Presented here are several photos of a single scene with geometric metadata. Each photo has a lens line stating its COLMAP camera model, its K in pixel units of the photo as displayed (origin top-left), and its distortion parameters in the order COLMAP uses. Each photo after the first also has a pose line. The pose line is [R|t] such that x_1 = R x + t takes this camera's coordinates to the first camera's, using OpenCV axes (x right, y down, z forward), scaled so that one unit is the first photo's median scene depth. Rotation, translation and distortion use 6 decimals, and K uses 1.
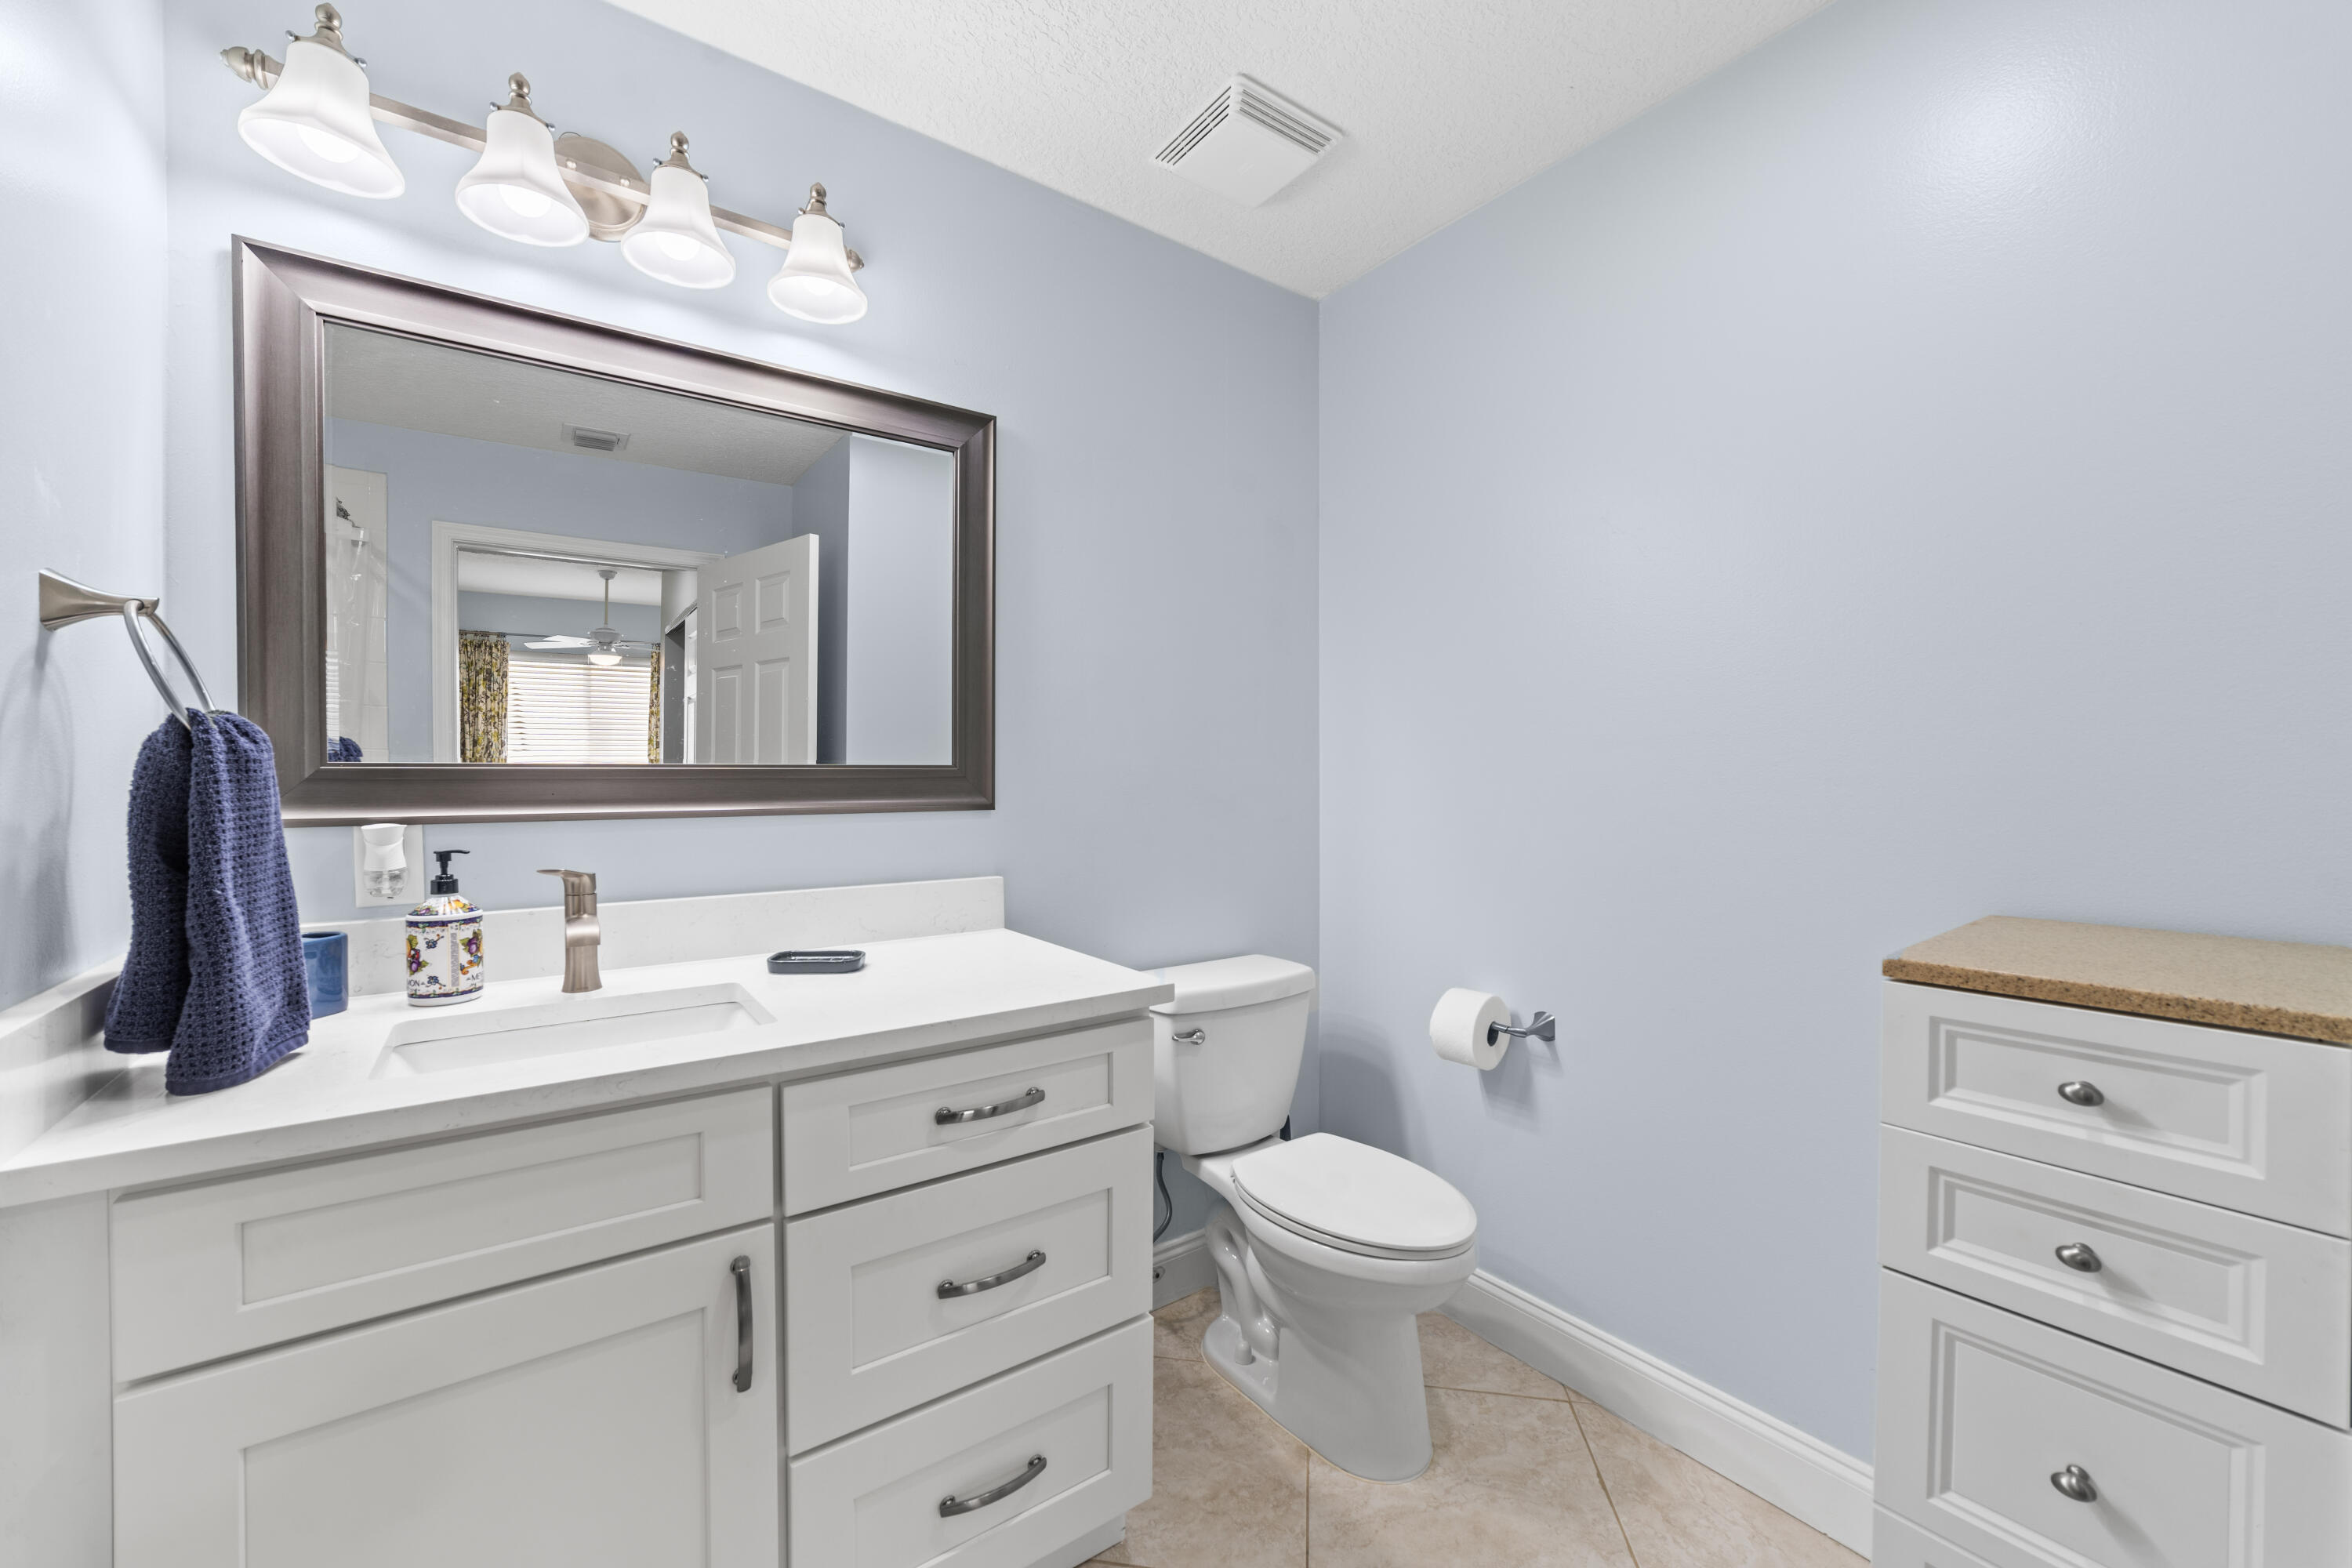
lens RADIAL K [[914.0, 0, 1166.2], [0, 914.0, 790.6], [0, 0, 1]] dist [-0.020951, 0.005455]
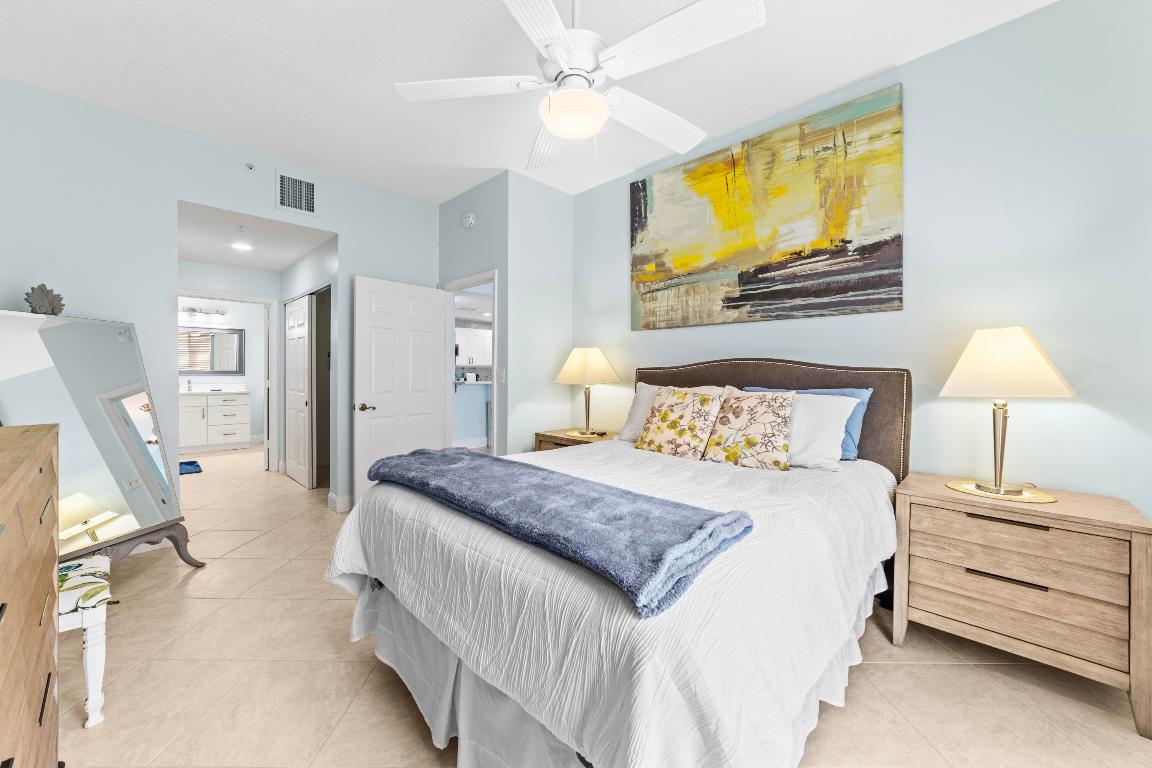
lens RADIAL K [[447.7, 0, 575.5], [0, 447.7, 378.6], [0, 0, 1]] dist [-0.020951, 0.005455]
pose [[0.986810, 0.006075, 0.161769, 3.121913], [-0.005051, 0.999965, -0.006740, 0.083353], [-0.161804, 0.005834, 0.986806, -5.081240]]
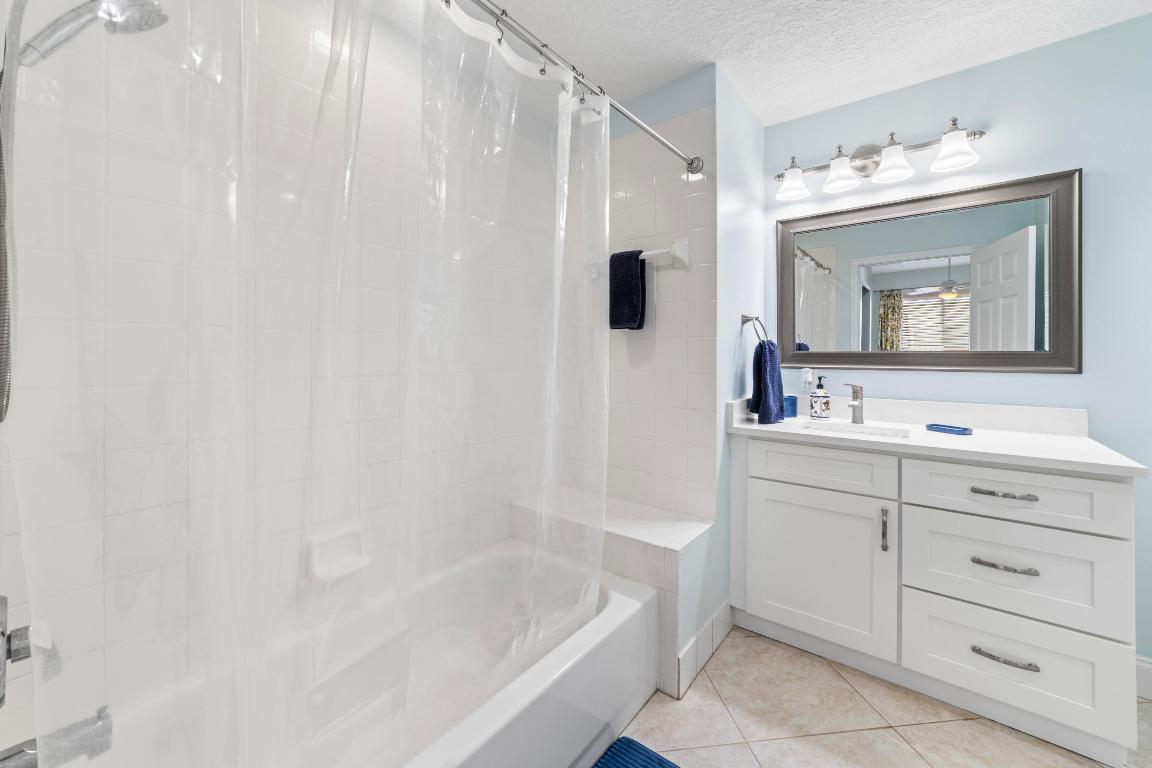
lens RADIAL K [[447.7, 0, 568.8], [0, 447.7, 349.8], [0, 0, 1]] dist [-0.020951, 0.005455]
pose [[0.272323, -0.007840, -0.962174, 0.584609], [-0.019219, 0.999723, -0.013586, 0.005206], [0.962014, 0.022192, 0.272097, -0.401082]]
